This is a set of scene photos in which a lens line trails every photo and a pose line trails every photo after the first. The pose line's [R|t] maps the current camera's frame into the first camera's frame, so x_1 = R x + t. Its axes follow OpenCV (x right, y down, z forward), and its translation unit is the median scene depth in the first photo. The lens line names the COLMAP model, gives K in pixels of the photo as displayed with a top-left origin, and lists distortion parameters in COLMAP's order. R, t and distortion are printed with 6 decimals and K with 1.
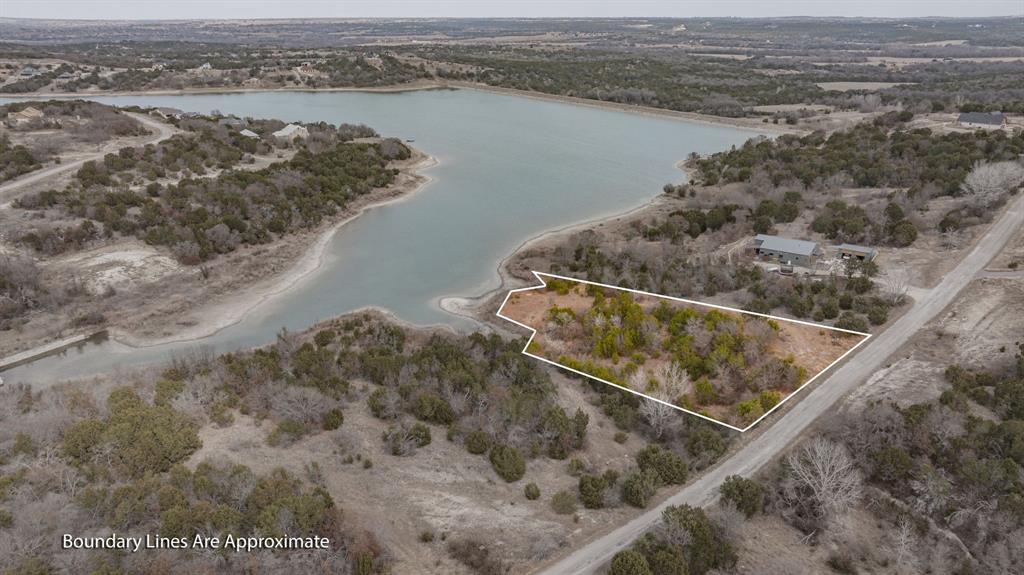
lens RADIAL K [[723.2, 0, 513.1], [0, 723.2, 293.2], [0, 0, 1]] dist [-0.027787, 0.018377]
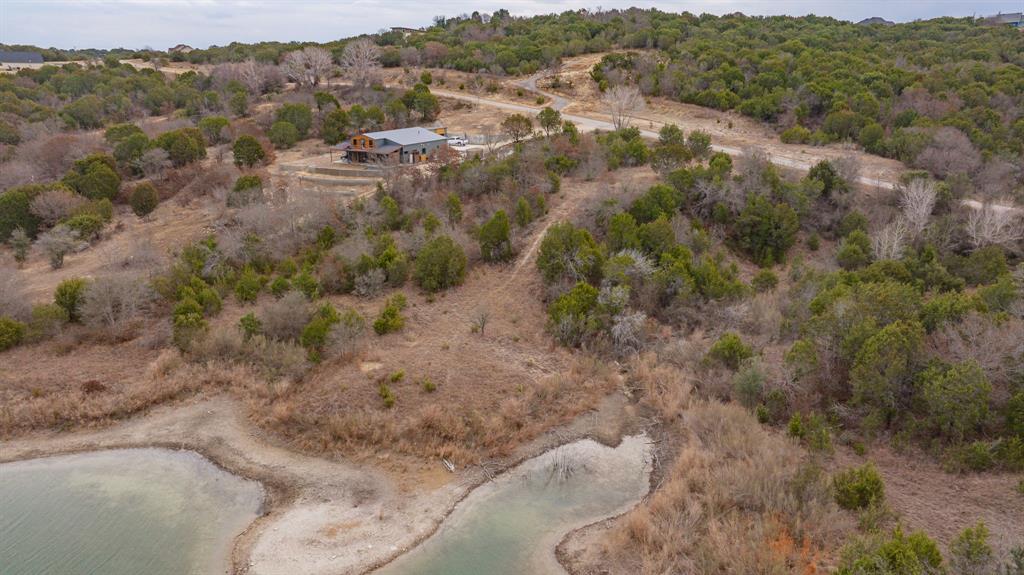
lens RADIAL K [[723.2, 0, 514.4], [0, 723.2, 284.3], [0, 0, 1]] dist [-0.027787, 0.018377]
pose [[-0.068982, -0.293745, 0.953392, -0.174564], [0.362550, 0.882945, 0.298272, -0.064882], [-0.929408, 0.366227, 0.045590, 0.554751]]
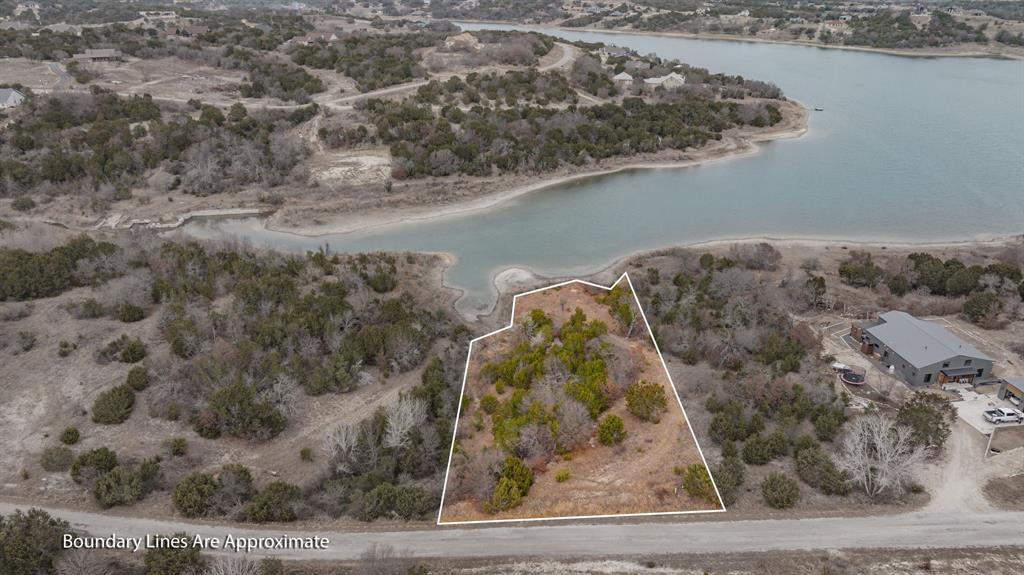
lens RADIAL K [[723.2, 0, 513.7], [0, 723.2, 284.9], [0, 0, 1]] dist [-0.027787, 0.018377]
pose [[0.696190, 0.295830, -0.654068, 0.311878], [-0.263173, 0.952881, 0.150859, -0.067520], [0.667877, 0.067106, 0.741240, 0.208064]]
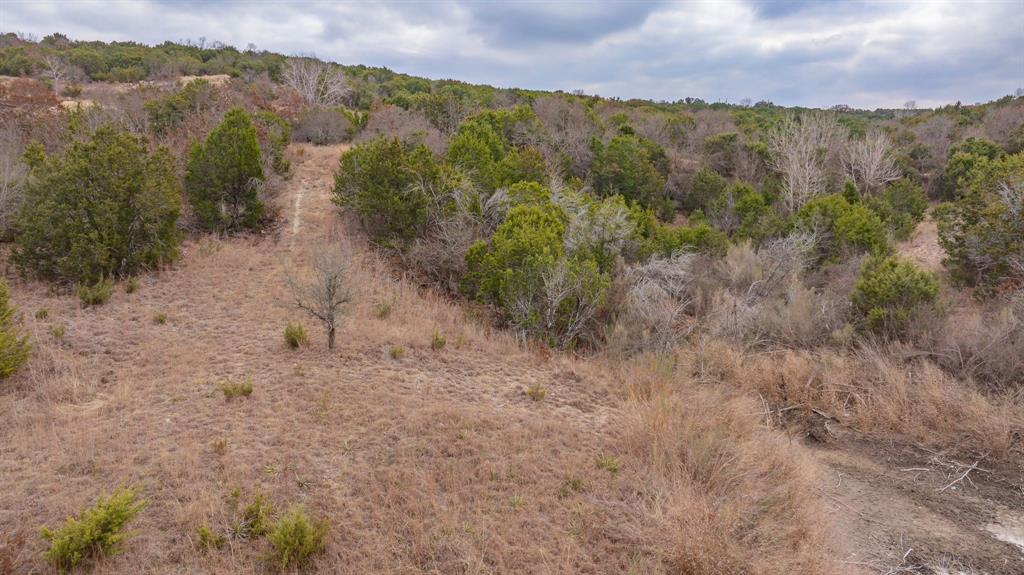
lens RADIAL K [[723.2, 0, 512.5], [0, 723.2, 286.6], [0, 0, 1]] dist [-0.027787, 0.018377]
pose [[-0.602205, -0.116072, 0.789858, -0.033580], [0.284777, 0.893056, 0.348357, -0.013832], [-0.745823, 0.434716, -0.504748, 0.599023]]
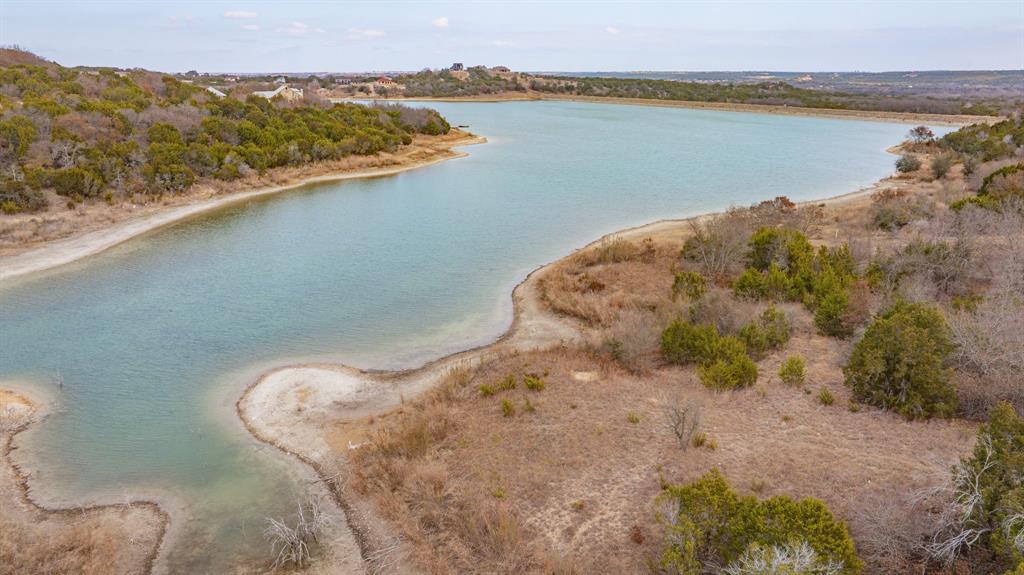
lens RADIAL K [[723.2, 0, 514.0], [0, 723.2, 284.7], [0, 0, 1]] dist [-0.027787, 0.018377]
pose [[0.988648, 0.045407, -0.143224, 0.019457], [-0.057516, 0.995007, -0.081567, -0.004673], [0.138806, 0.088879, 0.986323, 0.459123]]
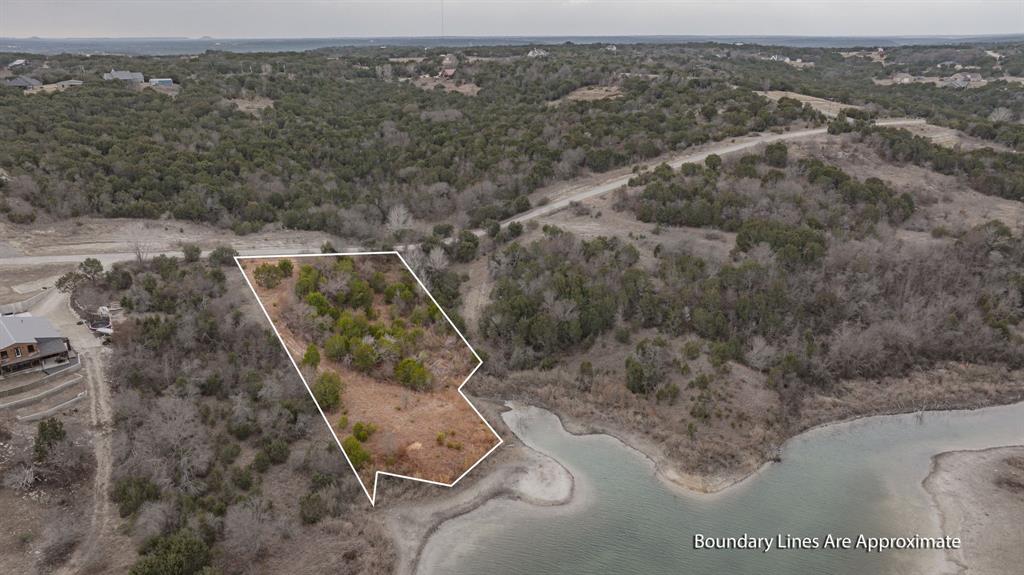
lens RADIAL K [[723.2, 0, 515.0], [0, 723.2, 288.7], [0, 0, 1]] dist [-0.027787, 0.018377]
pose [[-0.974402, -0.071957, 0.212988, -0.100868], [0.083210, 0.764676, 0.639021, -0.273854], [-0.208849, 0.640385, -0.739113, 0.807332]]
